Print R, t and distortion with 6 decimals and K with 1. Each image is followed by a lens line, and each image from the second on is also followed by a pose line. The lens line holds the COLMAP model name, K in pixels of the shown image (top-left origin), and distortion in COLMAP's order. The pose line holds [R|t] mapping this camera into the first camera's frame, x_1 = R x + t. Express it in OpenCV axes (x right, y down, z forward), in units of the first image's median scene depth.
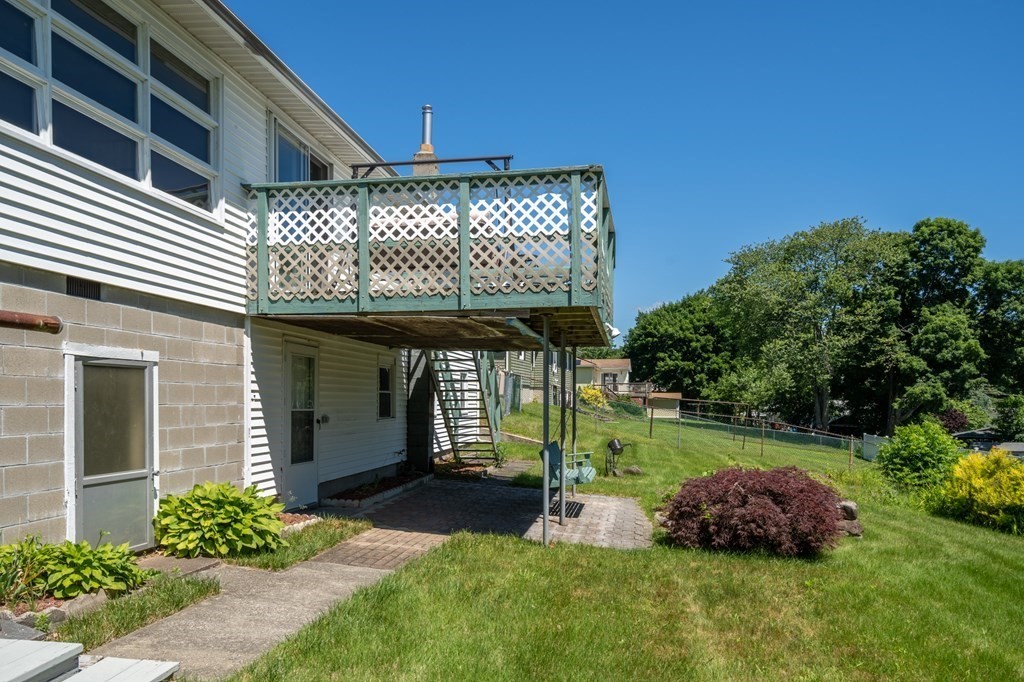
lens RADIAL K [[759.8, 0, 469.6], [0, 759.8, 412.1], [0, 0, 1]] dist [0.001443, 0.004211]
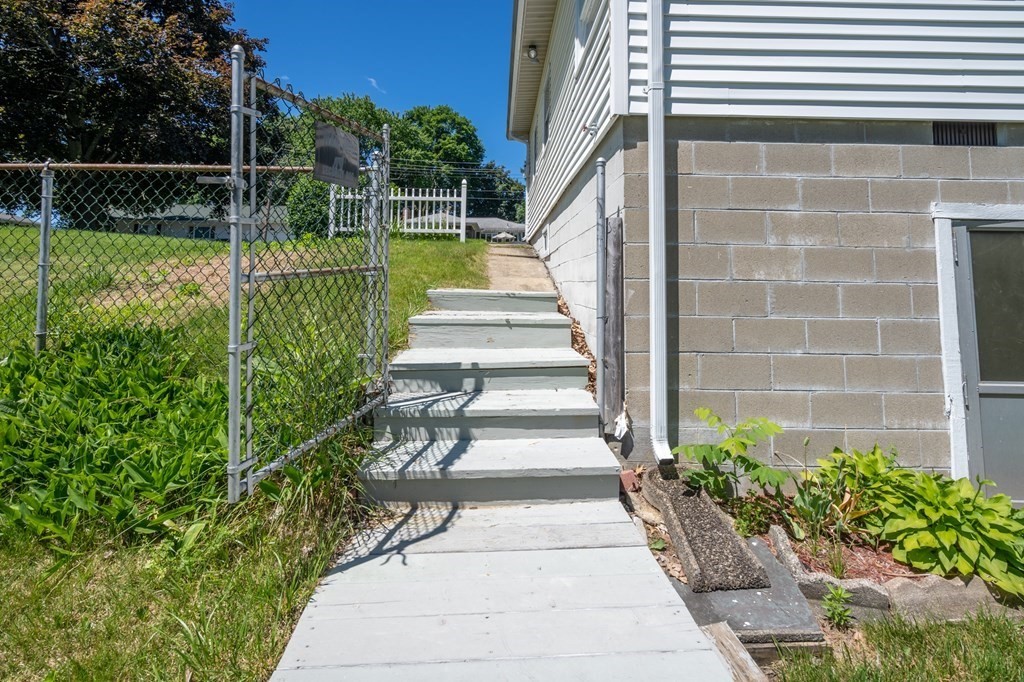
lens RADIAL K [[511.3, 0, 502.8], [0, 511.3, 238.8], [0, 0, 1]] dist [0.008384, 0.000860]
pose [[0.231983, -0.094606, -0.968108, -0.124059], [-0.024766, 0.994362, -0.103106, 0.011001], [0.972404, 0.047895, 0.228332, 0.452629]]
